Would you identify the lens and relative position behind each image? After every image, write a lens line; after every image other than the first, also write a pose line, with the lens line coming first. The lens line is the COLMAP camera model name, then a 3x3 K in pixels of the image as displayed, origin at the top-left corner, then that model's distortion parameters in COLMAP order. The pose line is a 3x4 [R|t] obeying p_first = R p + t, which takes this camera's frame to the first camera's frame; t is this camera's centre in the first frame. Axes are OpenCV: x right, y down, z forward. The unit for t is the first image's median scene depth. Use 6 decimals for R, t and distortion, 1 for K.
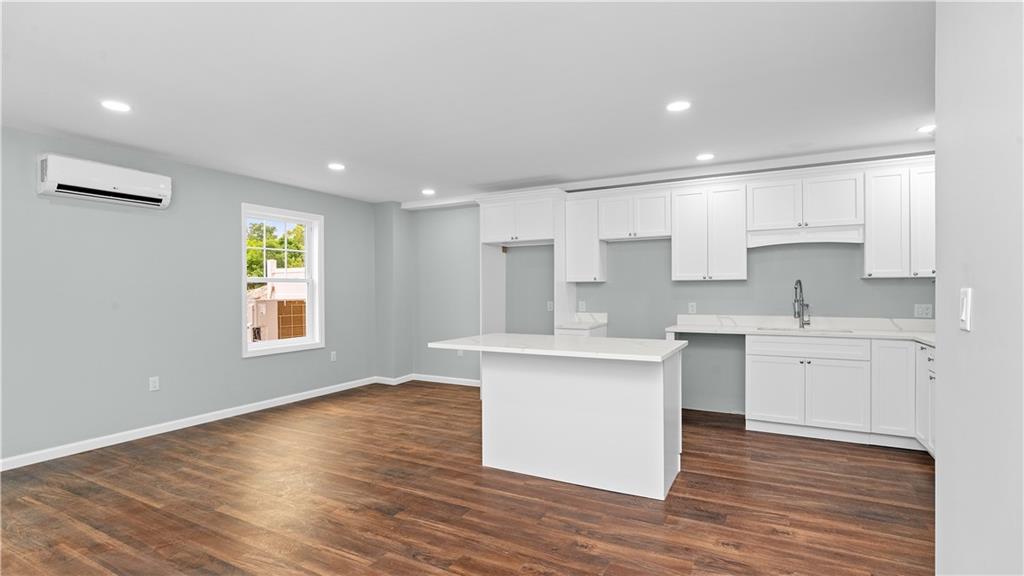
lens RADIAL K [[485.9, 0, 512.7], [0, 485.9, 290.4], [0, 0, 1]] dist [-0.013778, 0.005040]
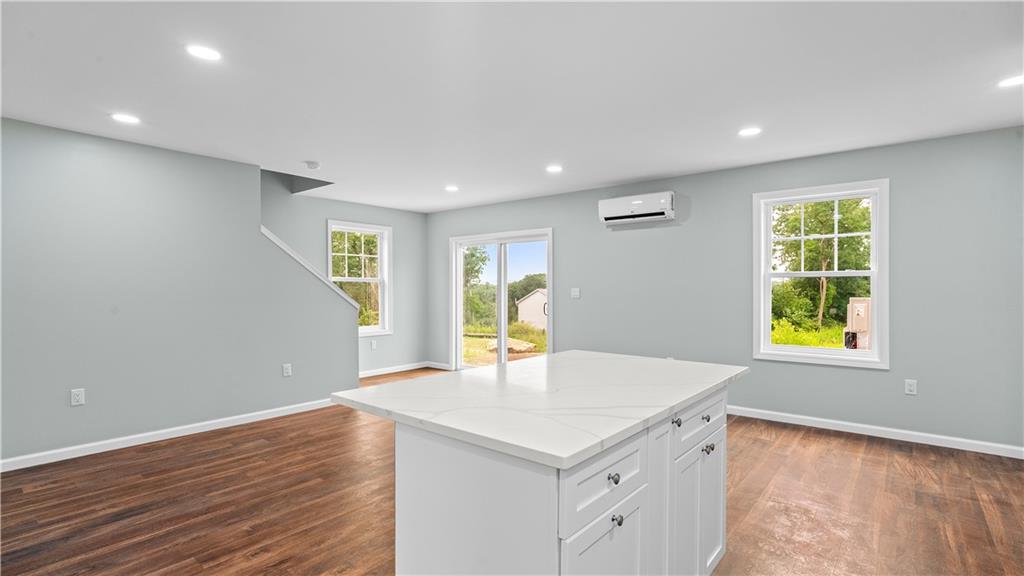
lens RADIAL K [[485.9, 0, 507.5], [0, 485.9, 291.7], [0, 0, 1]] dist [-0.013778, 0.005040]
pose [[-0.203562, 0.012002, -0.978988, 0.694307], [0.000903, 0.999927, 0.012071, -0.004349], [0.979062, 0.001573, -0.203558, 1.074364]]
